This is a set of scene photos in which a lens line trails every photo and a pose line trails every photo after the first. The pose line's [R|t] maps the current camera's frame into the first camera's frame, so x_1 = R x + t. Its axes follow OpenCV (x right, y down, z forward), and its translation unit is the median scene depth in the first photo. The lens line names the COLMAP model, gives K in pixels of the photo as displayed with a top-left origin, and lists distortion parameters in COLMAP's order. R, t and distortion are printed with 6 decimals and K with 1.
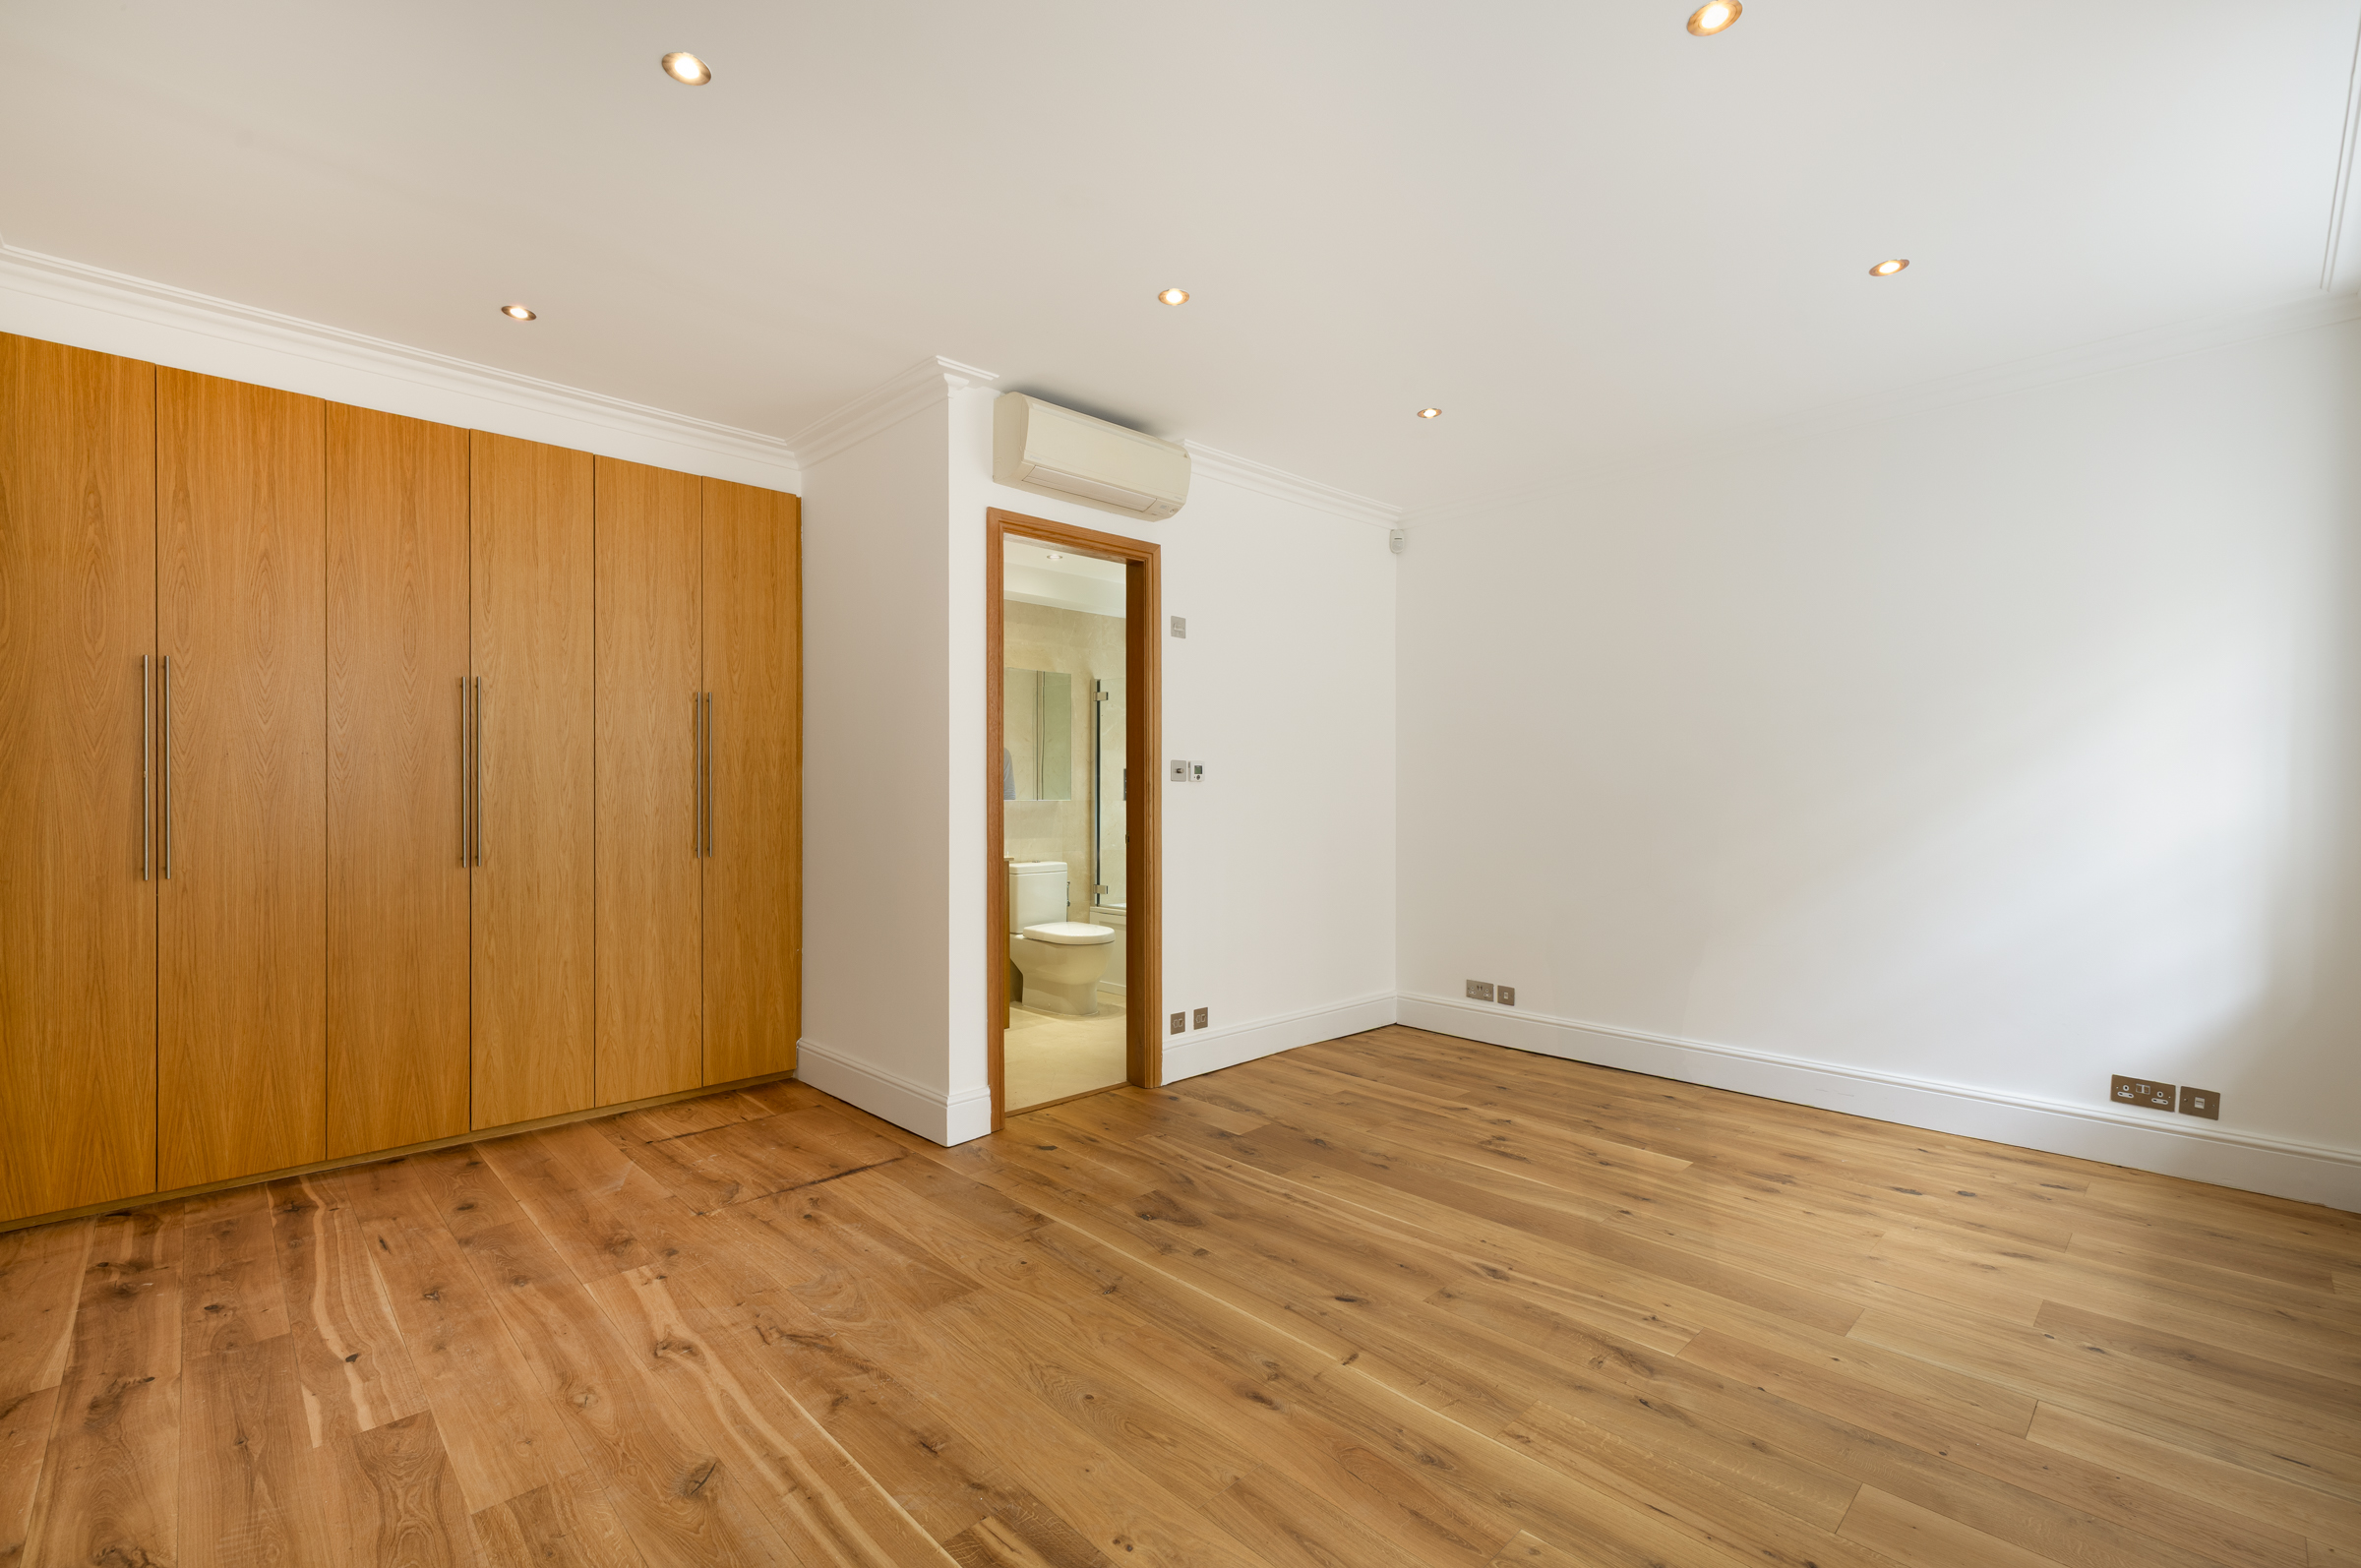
lens RADIAL K [[1011.8, 0, 1180.5], [0, 1011.8, 784.0], [0, 0, 1]] dist [0.001094, 0.000221]
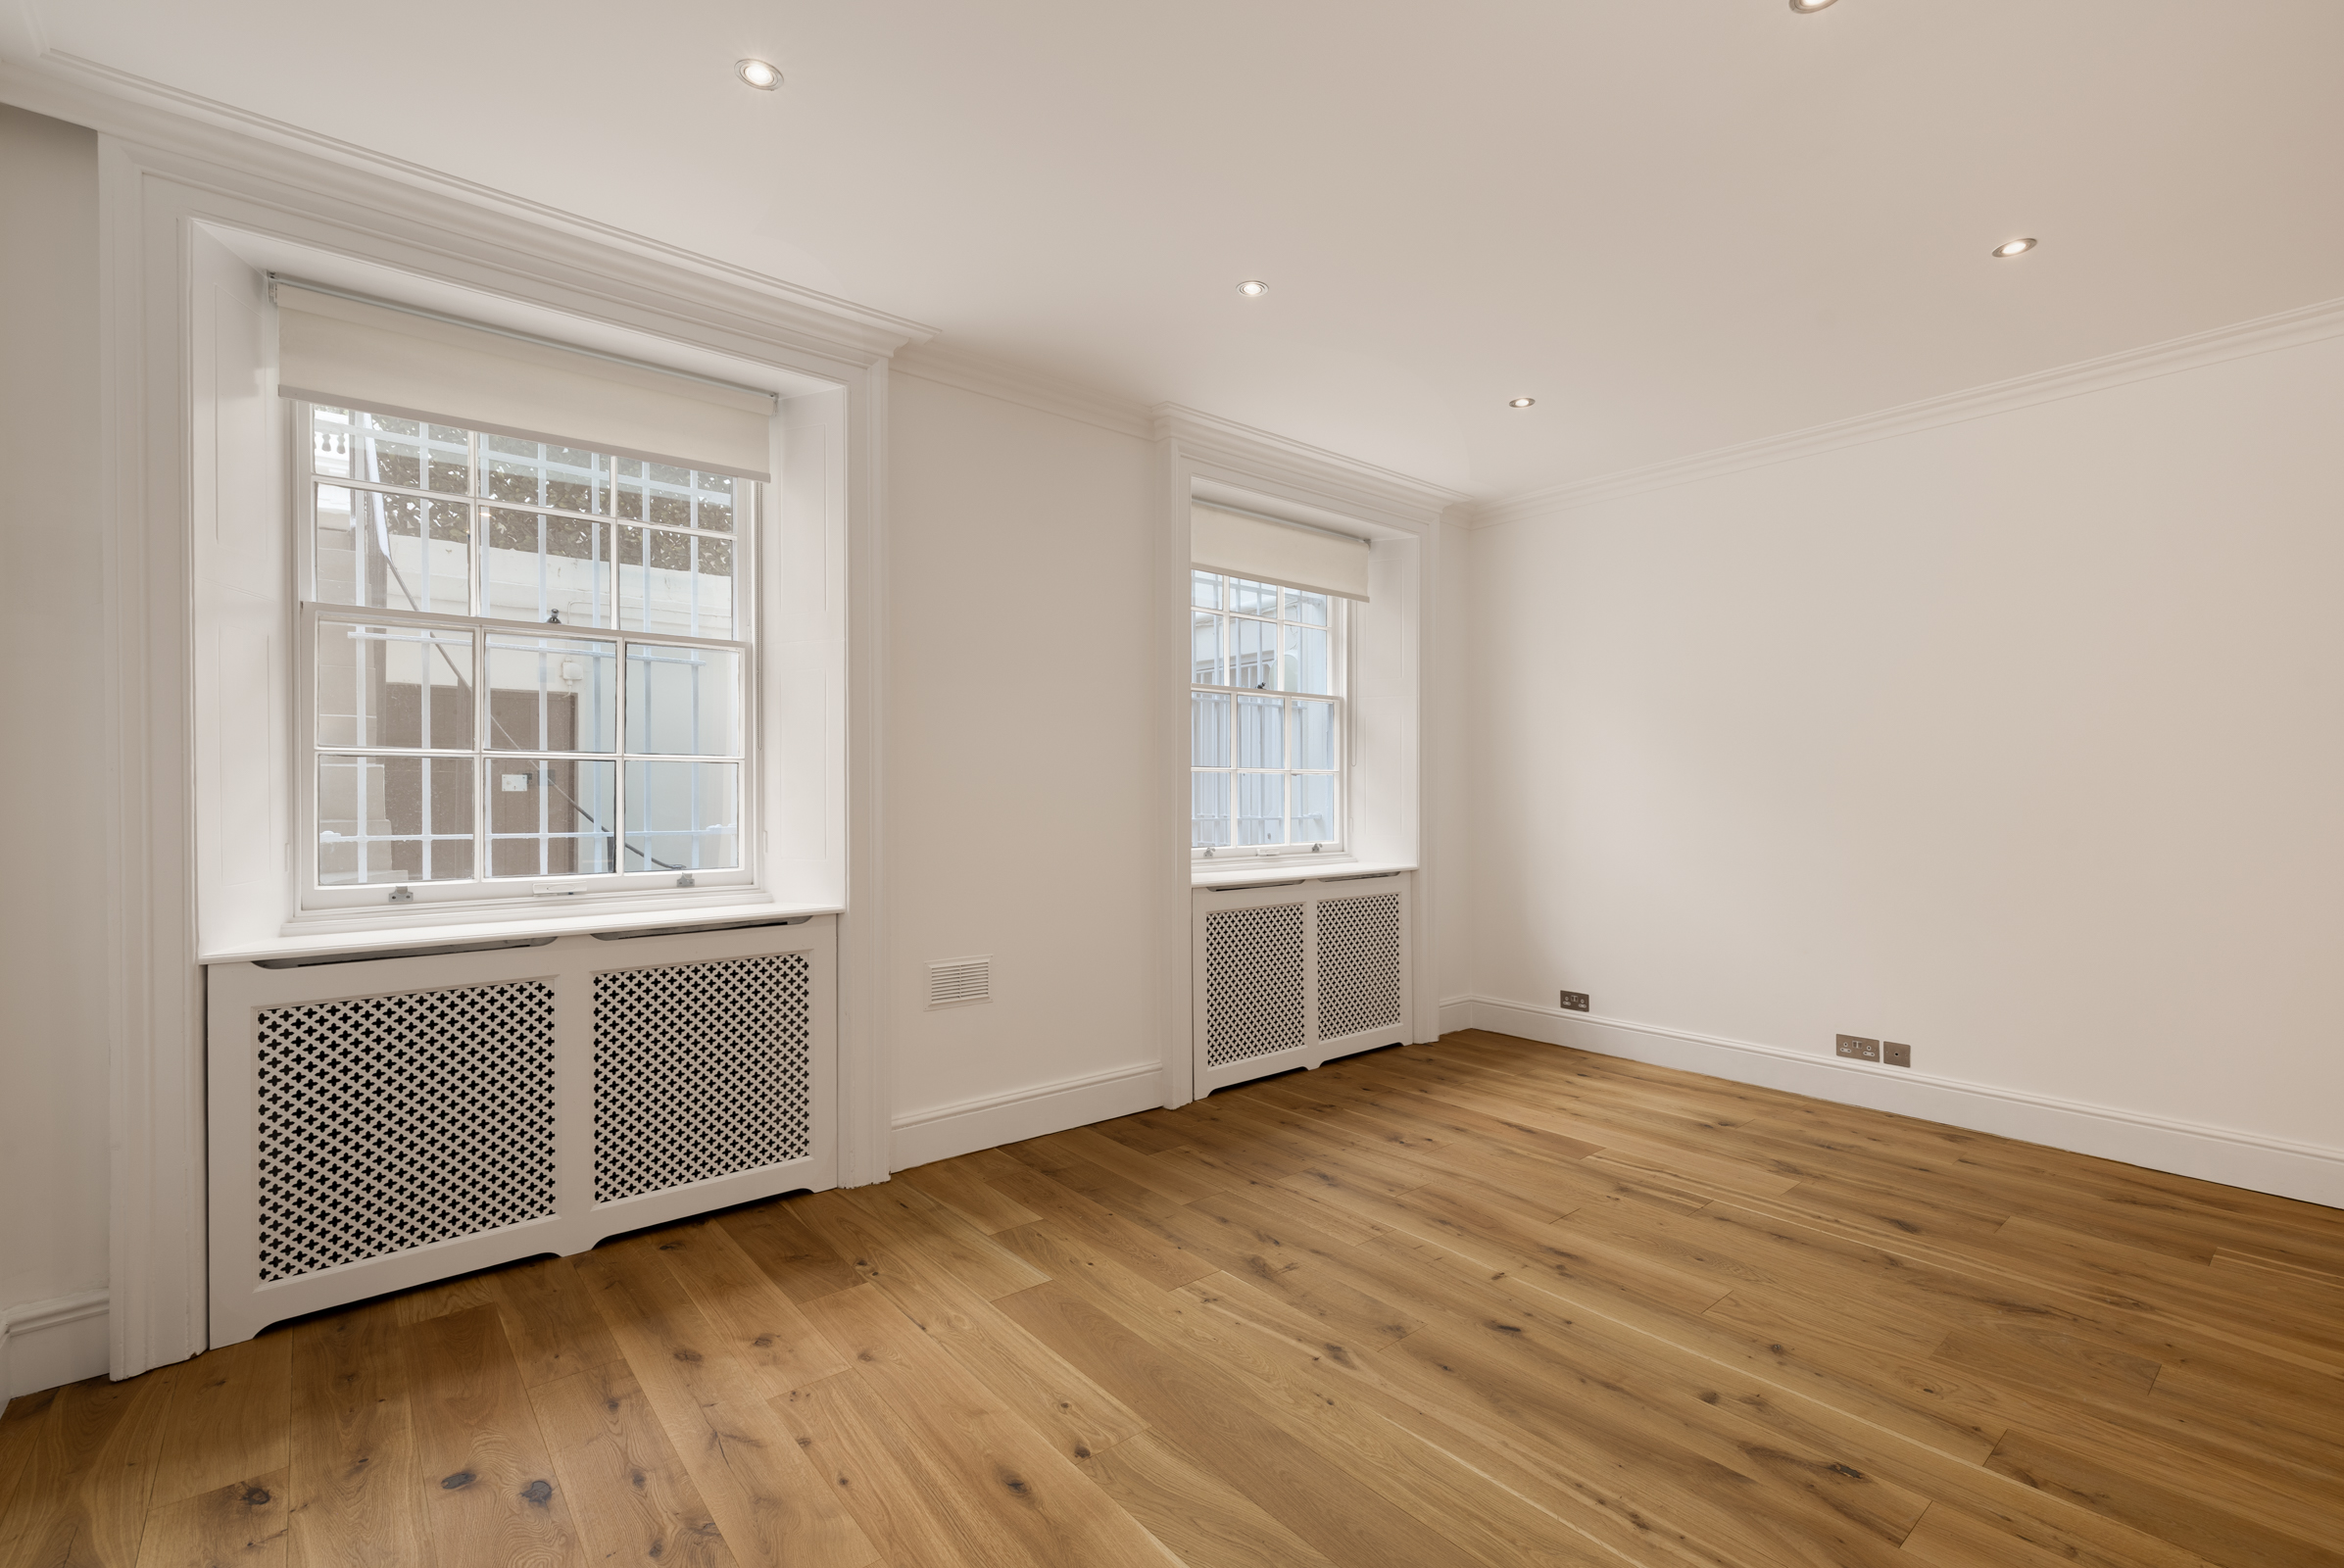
lens RADIAL K [[1043.0, 0, 1172.0], [0, 1043.0, 784.0], [0, 0, 1]] dist [-0.000581, -0.000074]
pose [[-0.996109, -0.001281, 0.088119, 0.421351], [-0.002085, 0.999957, -0.009033, 0.003448], [-0.088104, -0.009182, -0.996069, 2.149578]]
